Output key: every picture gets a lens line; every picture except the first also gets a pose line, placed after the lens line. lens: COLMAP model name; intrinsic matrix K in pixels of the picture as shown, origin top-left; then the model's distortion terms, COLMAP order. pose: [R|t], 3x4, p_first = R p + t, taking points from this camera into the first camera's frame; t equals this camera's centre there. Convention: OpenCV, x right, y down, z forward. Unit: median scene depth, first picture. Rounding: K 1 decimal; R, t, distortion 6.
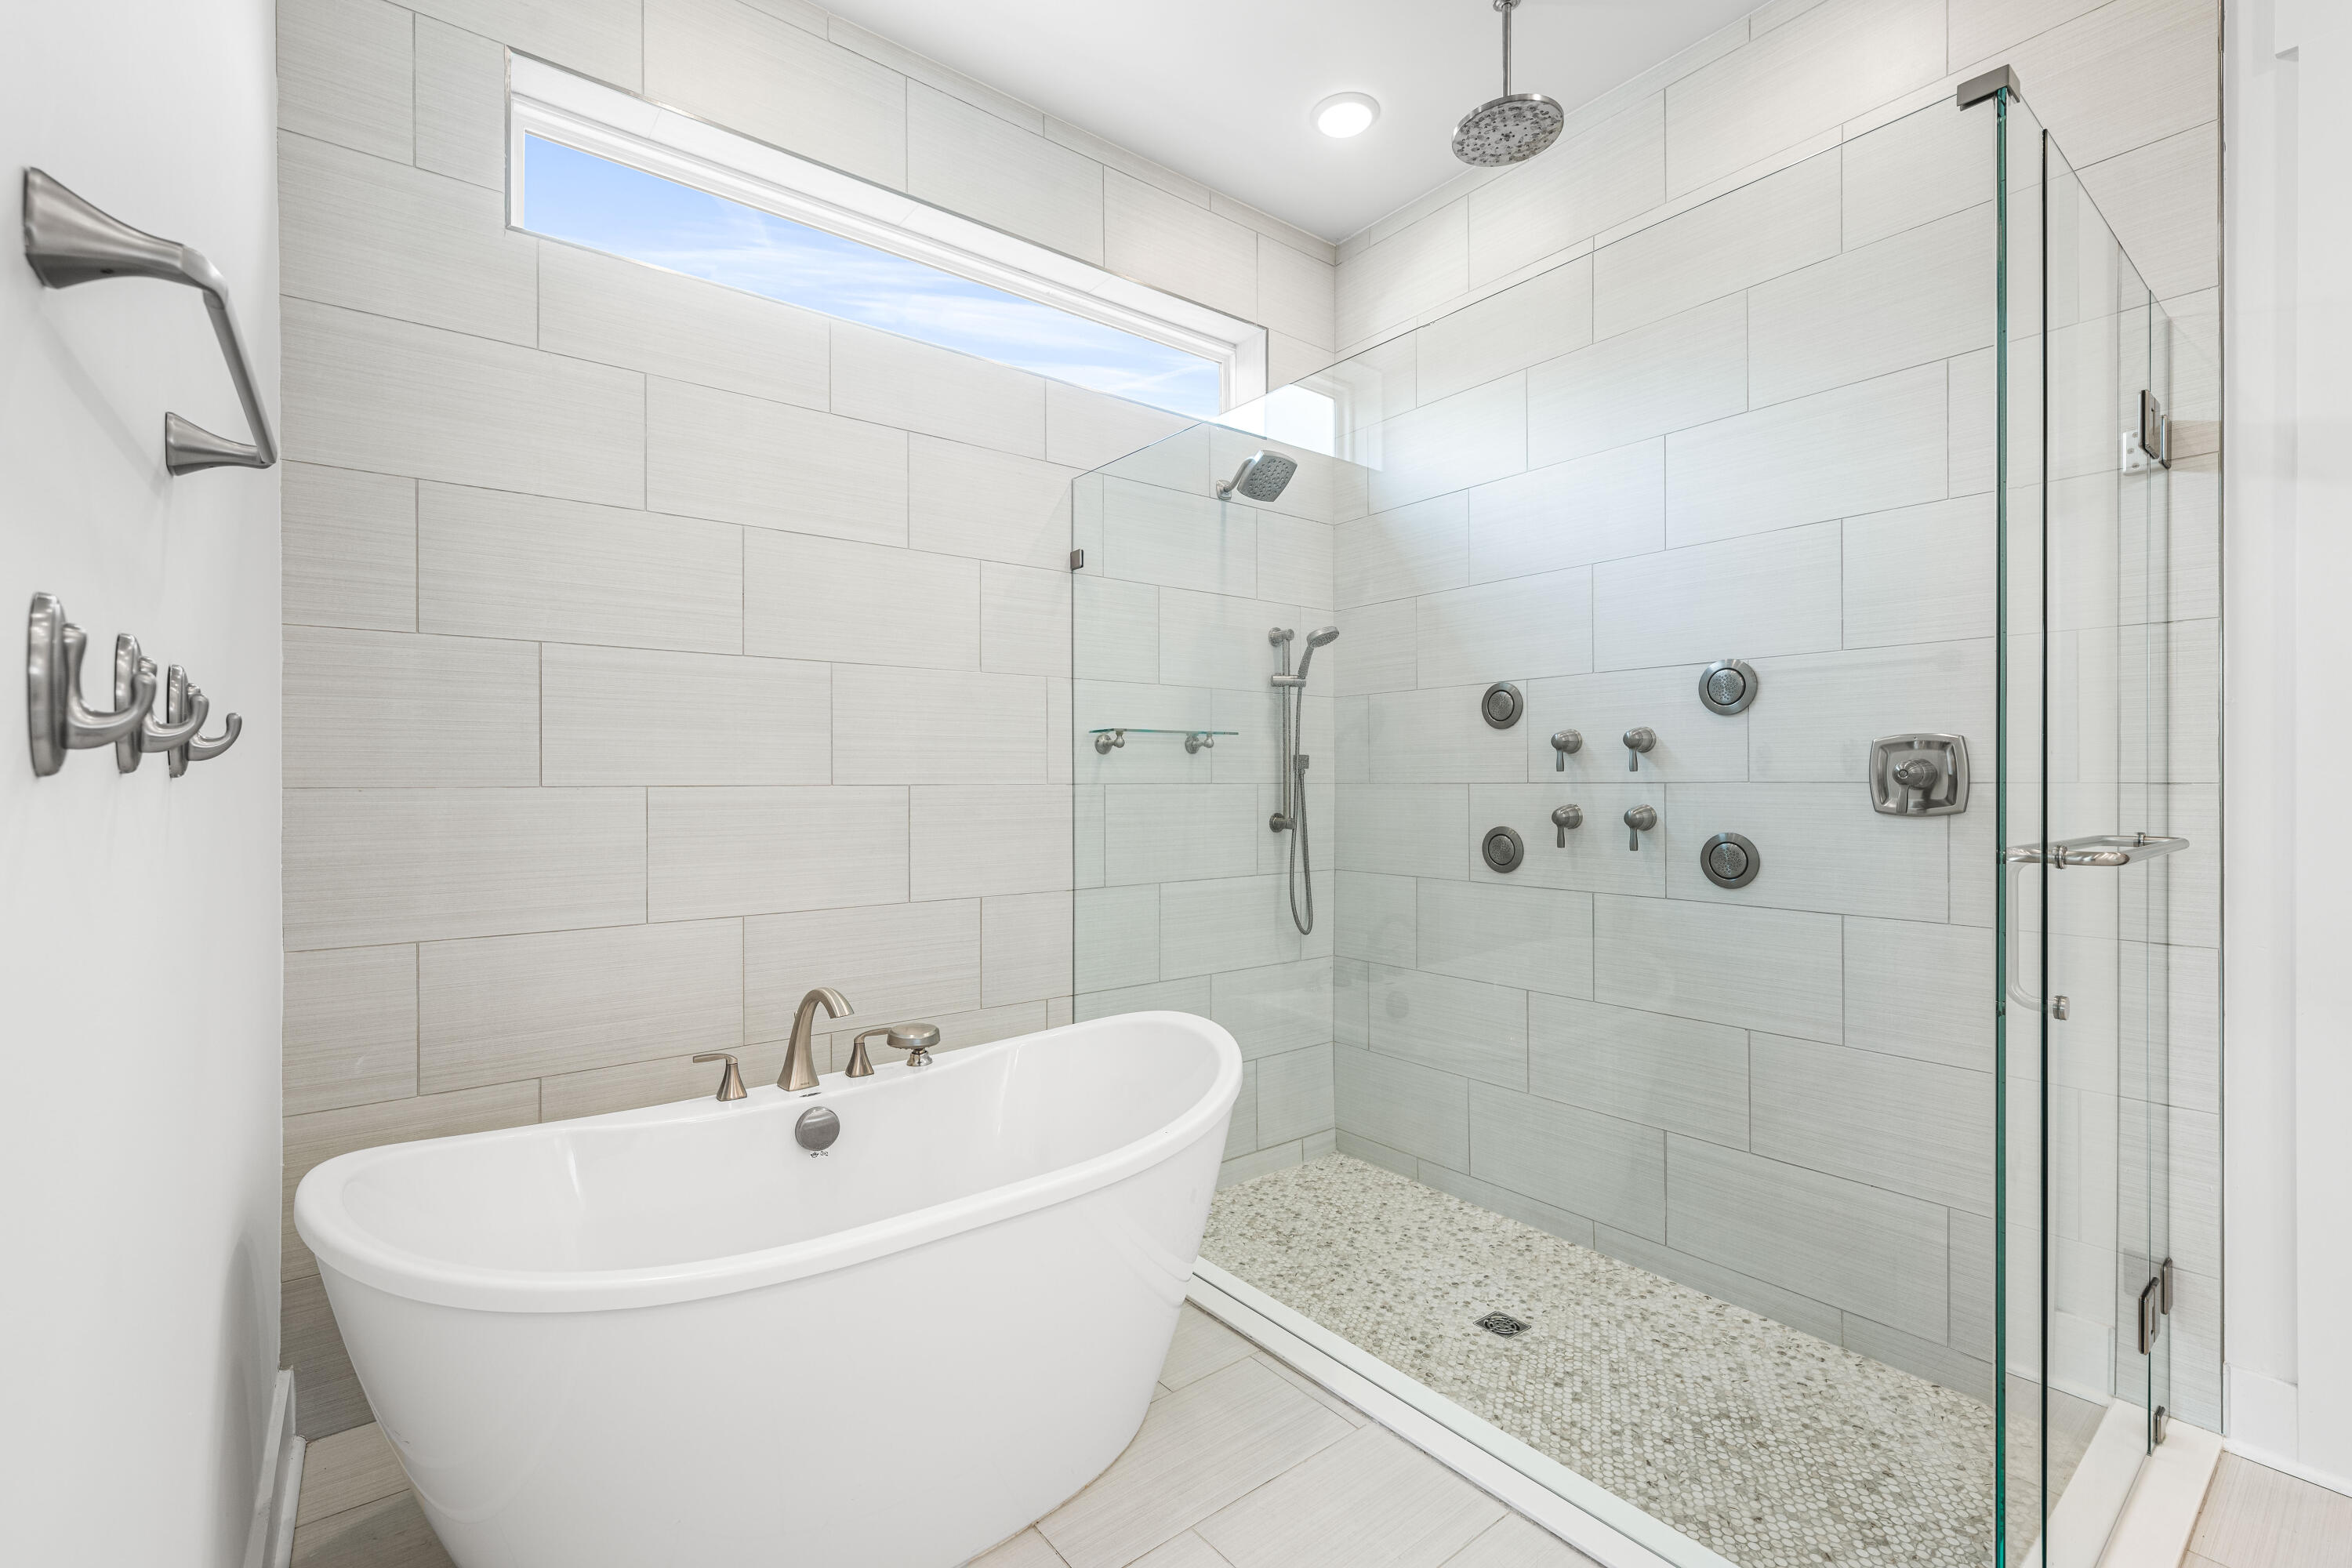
lens RADIAL K [[982.3, 0, 1173.2], [0, 982.3, 778.9], [0, 0, 1]] dist [-0.000857, 0.000028]
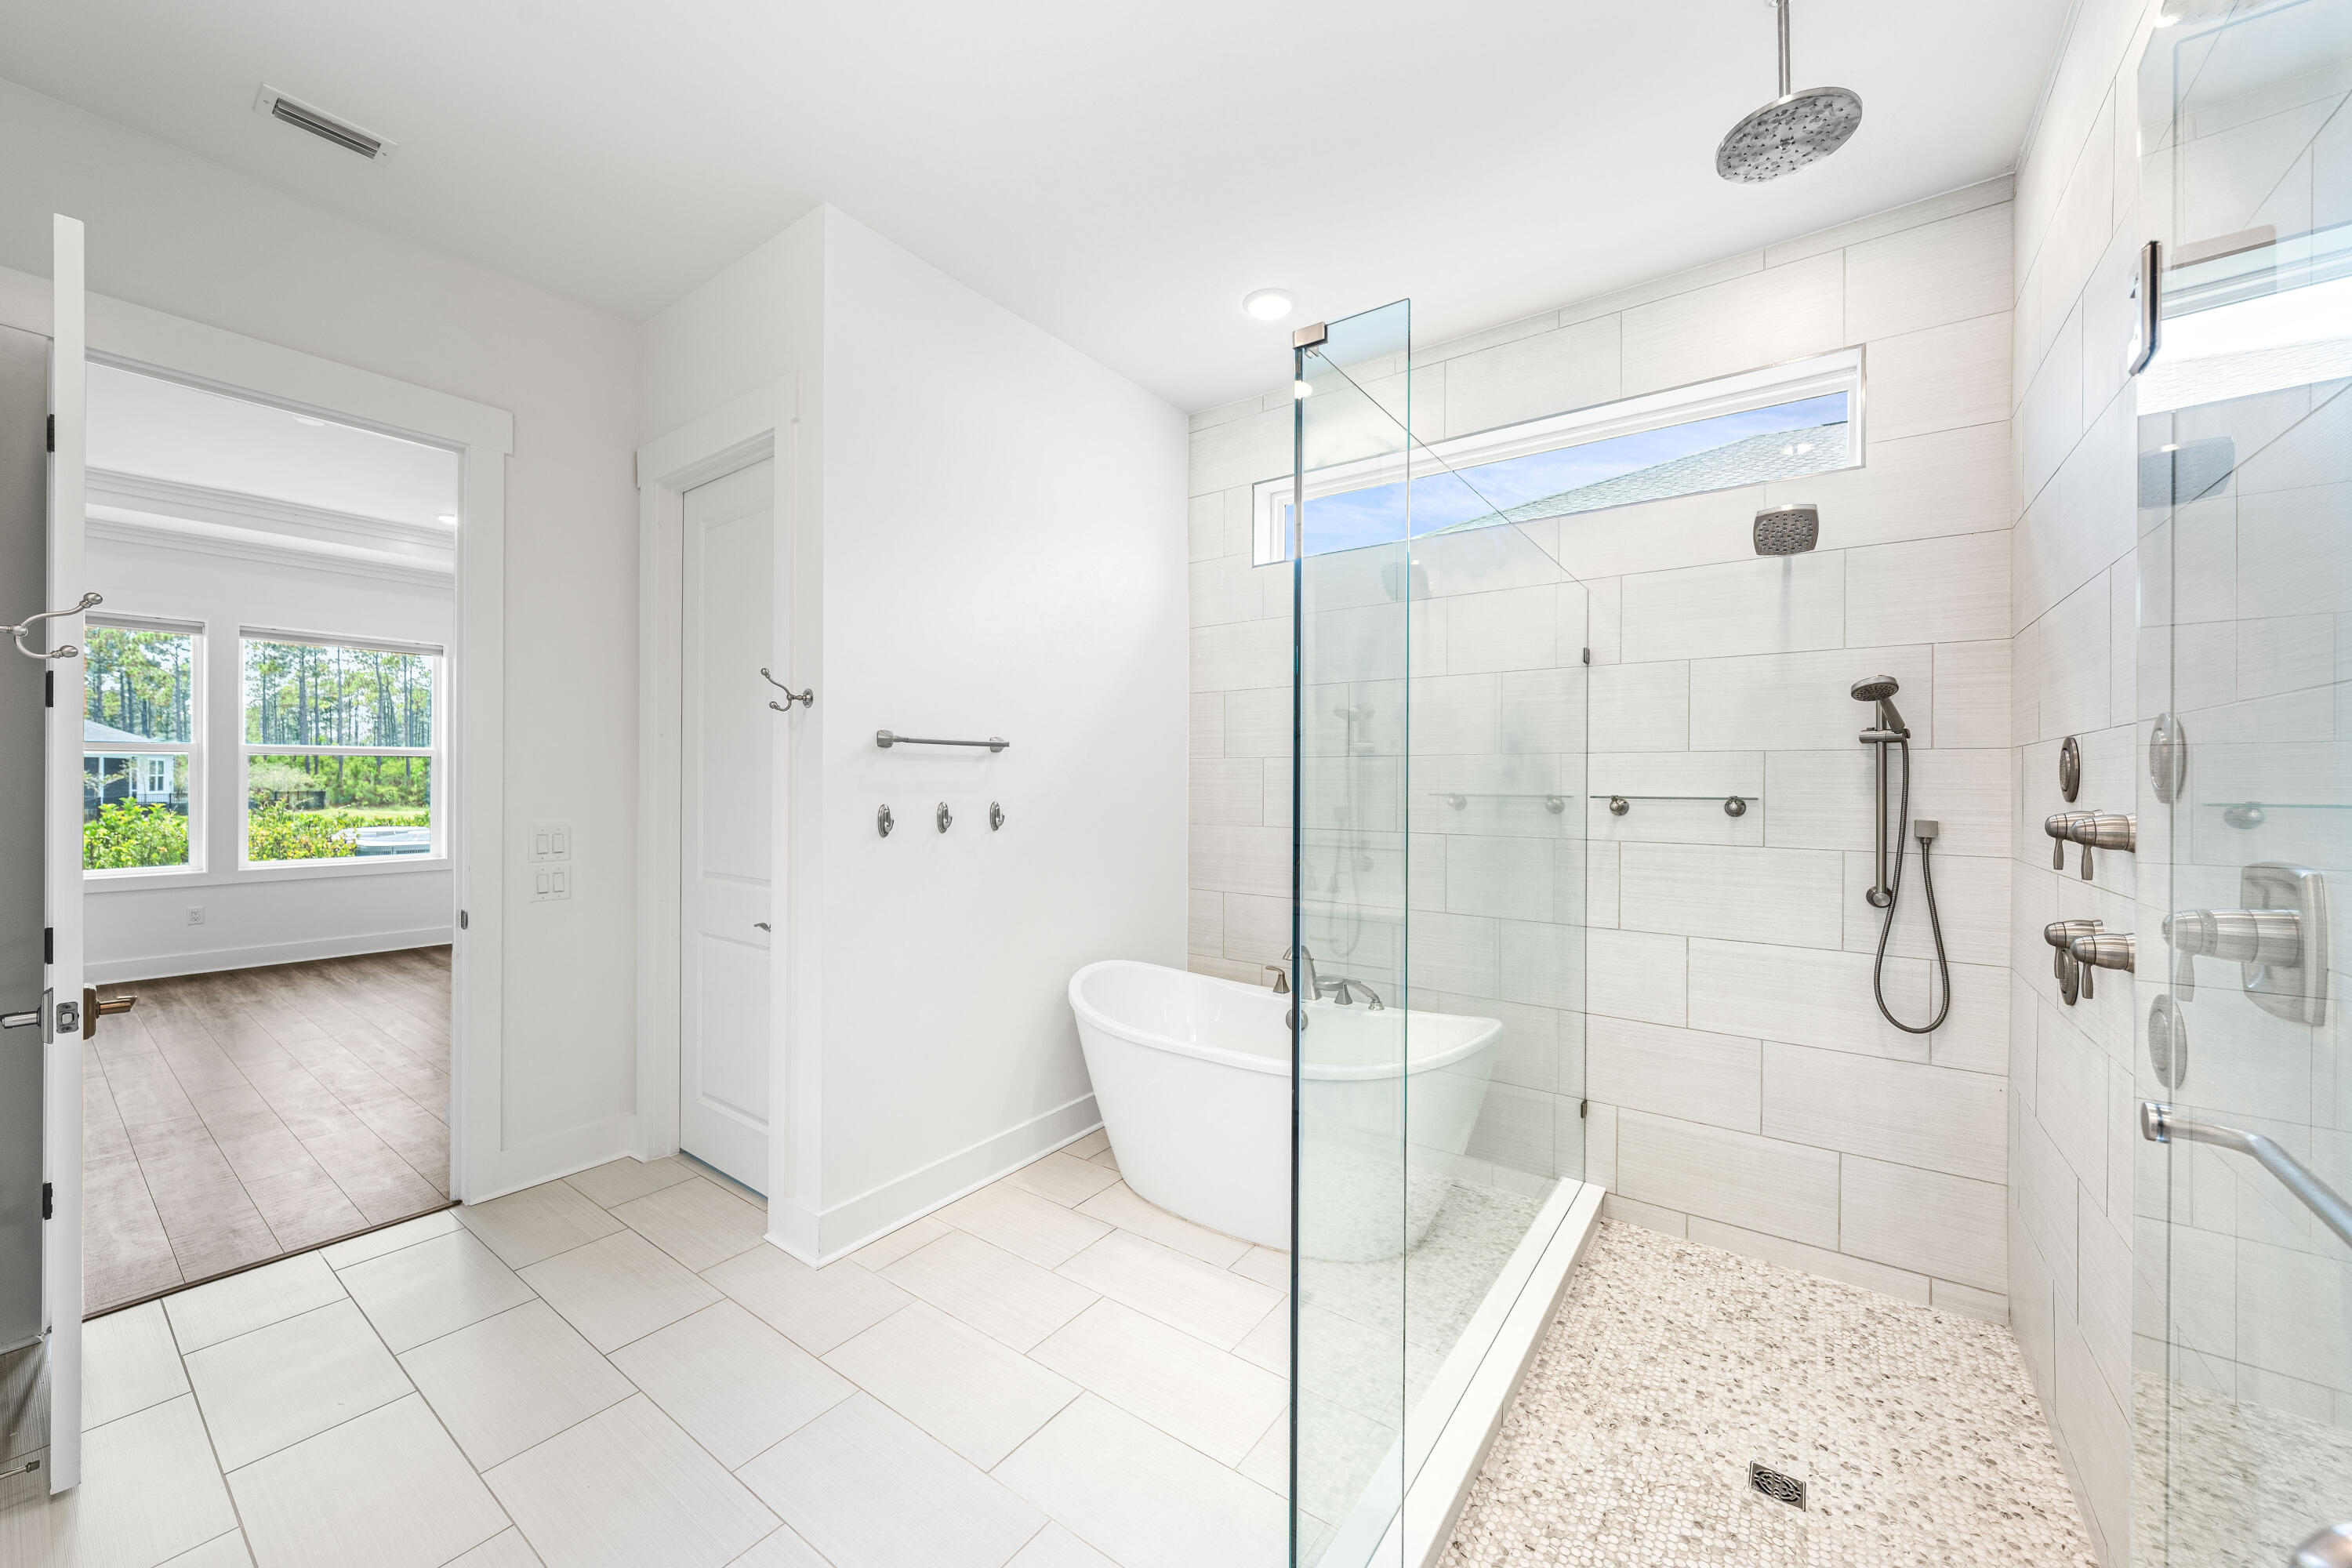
lens RADIAL K [[850.3, 0, 1206.8], [0, 850.3, 780.4], [0, 0, 1]] dist [-0.003860, -0.000198]
pose [[0.315191, 0.006404, -0.949007, 0.750420], [-0.006417, 0.999969, 0.004617, -0.070599], [0.949007, 0.004634, 0.315222, 0.220026]]
